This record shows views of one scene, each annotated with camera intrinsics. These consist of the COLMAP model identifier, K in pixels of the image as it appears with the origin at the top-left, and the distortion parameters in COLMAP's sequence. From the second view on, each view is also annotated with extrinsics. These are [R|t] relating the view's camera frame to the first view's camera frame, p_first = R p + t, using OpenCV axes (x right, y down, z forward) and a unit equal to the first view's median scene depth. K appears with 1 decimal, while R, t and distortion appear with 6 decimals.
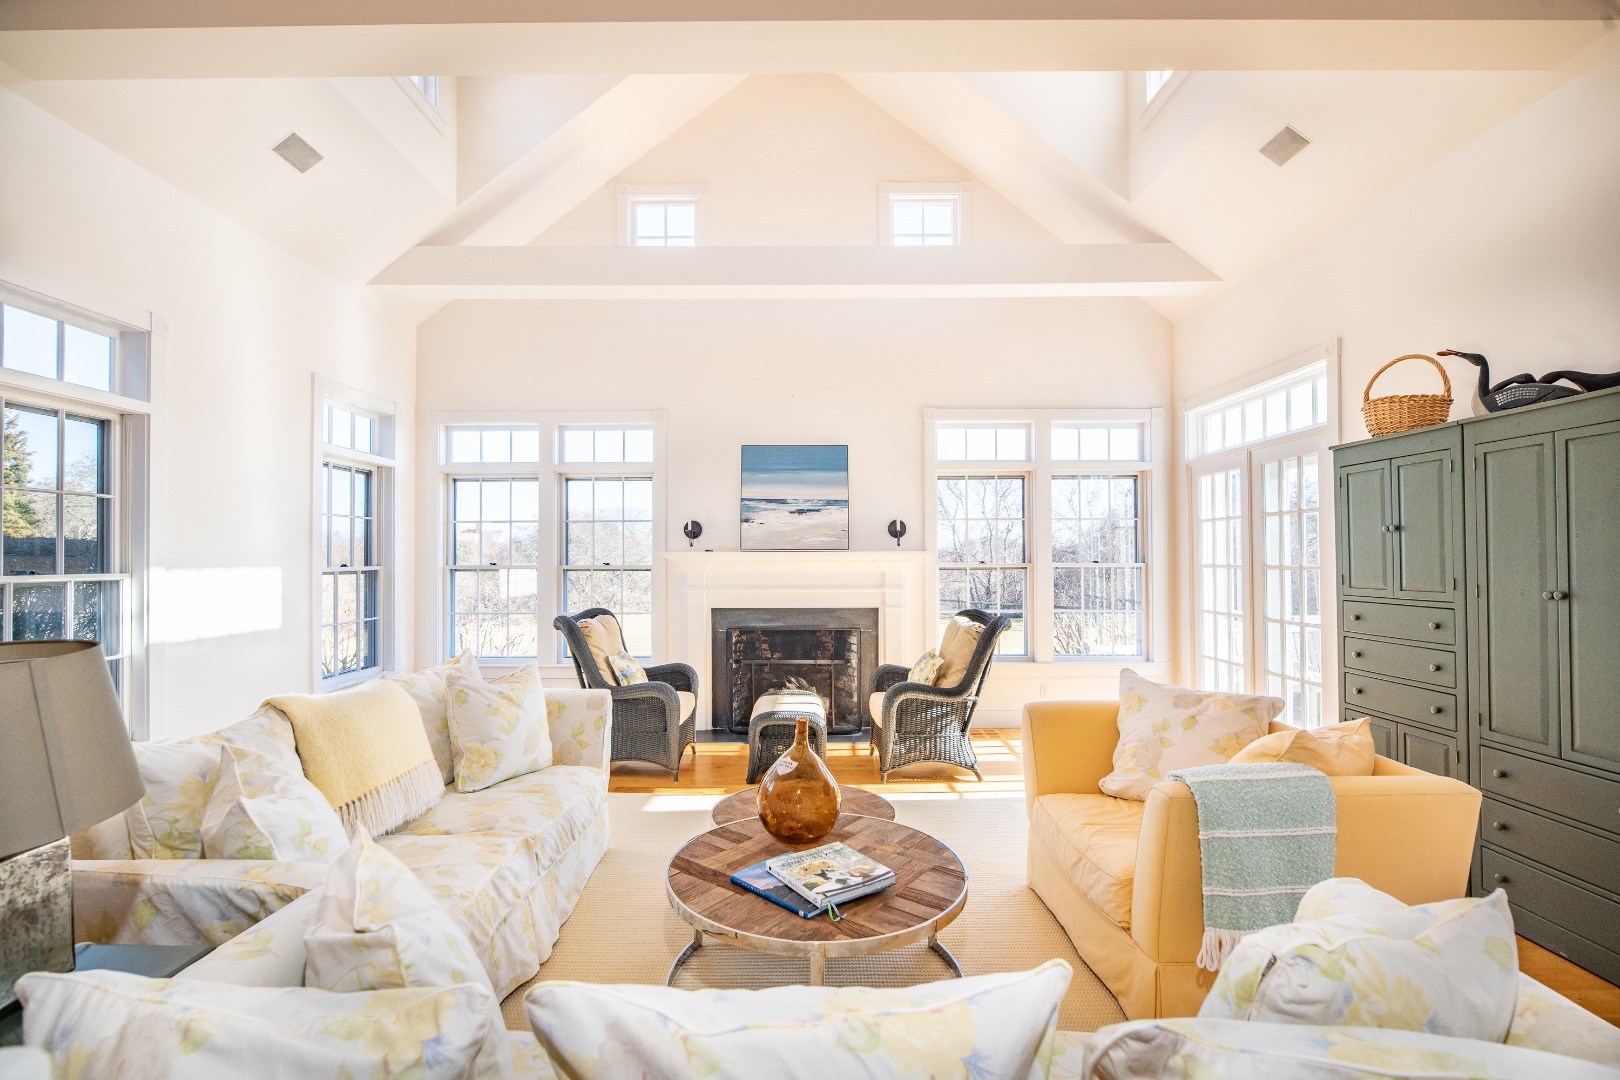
lens RADIAL K [[731.5, 0, 810.0], [0, 731.5, 540.0], [0, 0, 1]] dist [0.000553, 0.000049]
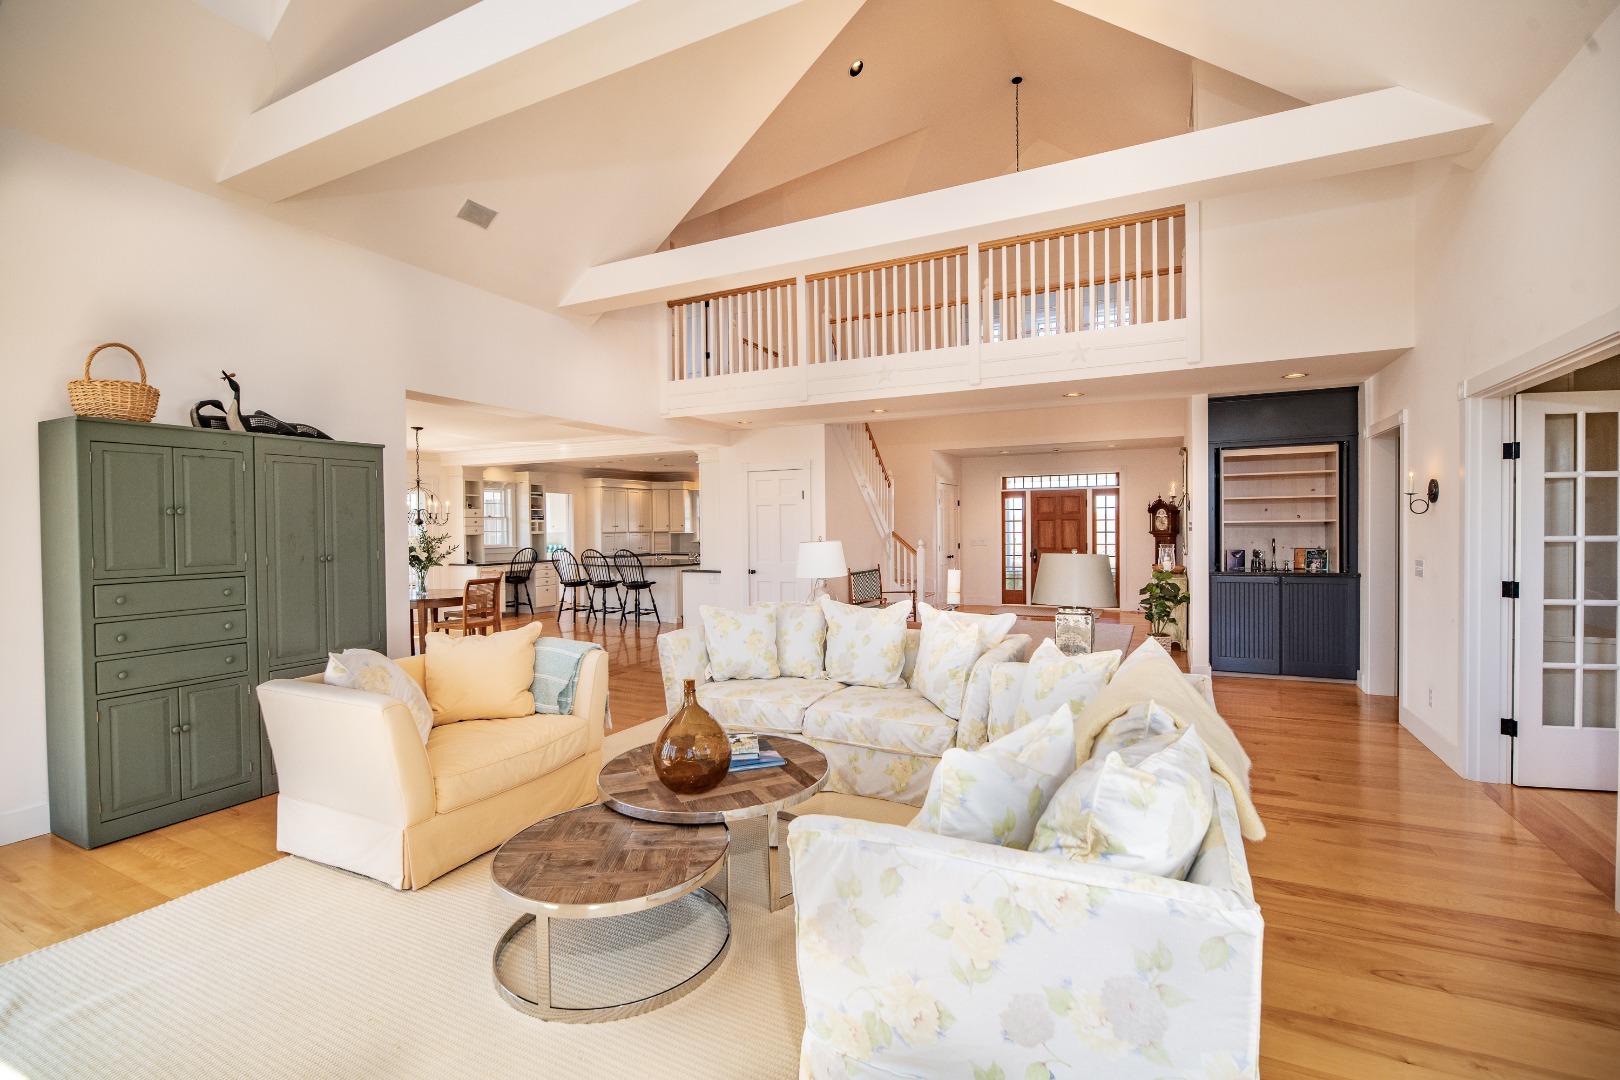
lens RADIAL K [[718.6, 0, 810.0], [0, 718.6, 540.0], [0, 0, 1]] dist [0.000768, 0.000045]
pose [[-0.892741, 0.007667, 0.450504, -0.639164], [0.004761, 0.999960, -0.007583, 0.048742], [-0.450544, -0.004625, -0.892742, 1.841677]]
